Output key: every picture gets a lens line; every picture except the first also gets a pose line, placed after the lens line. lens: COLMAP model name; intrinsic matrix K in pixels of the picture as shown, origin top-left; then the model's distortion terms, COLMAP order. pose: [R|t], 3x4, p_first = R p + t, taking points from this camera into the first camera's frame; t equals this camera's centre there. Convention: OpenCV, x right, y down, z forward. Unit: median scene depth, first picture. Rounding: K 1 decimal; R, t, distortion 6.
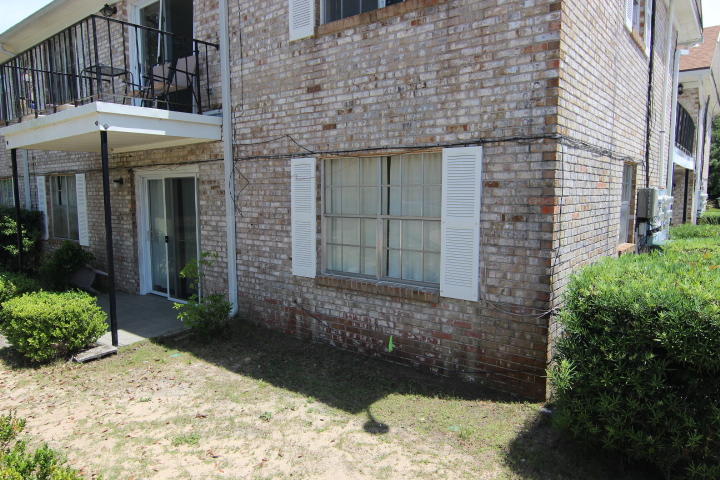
lens RADIAL K [[482.8, 0, 360.1], [0, 482.8, 242.2], [0, 0, 1]] dist [0.004879, -0.015446]
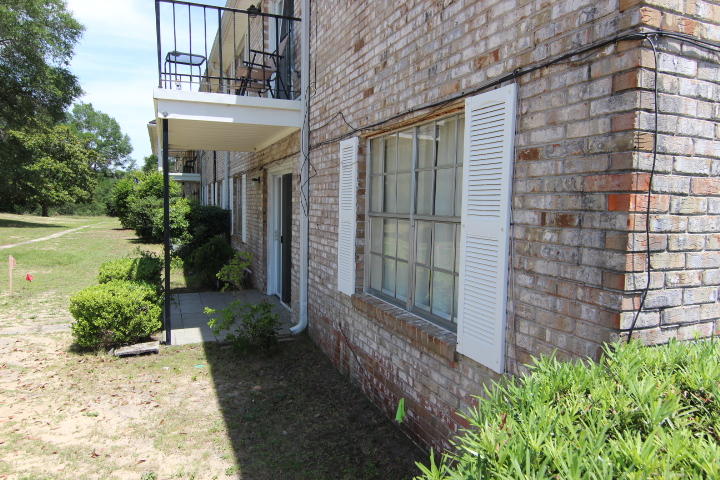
lens RADIAL K [[482.8, 0, 360.6], [0, 482.8, 242.2], [0, 0, 1]] dist [0.004879, -0.015446]
pose [[0.872494, 0.059421, -0.484998, 0.339293], [-0.072132, 0.997366, -0.007568, -0.007837], [0.483271, 0.041587, 0.874482, 0.420946]]
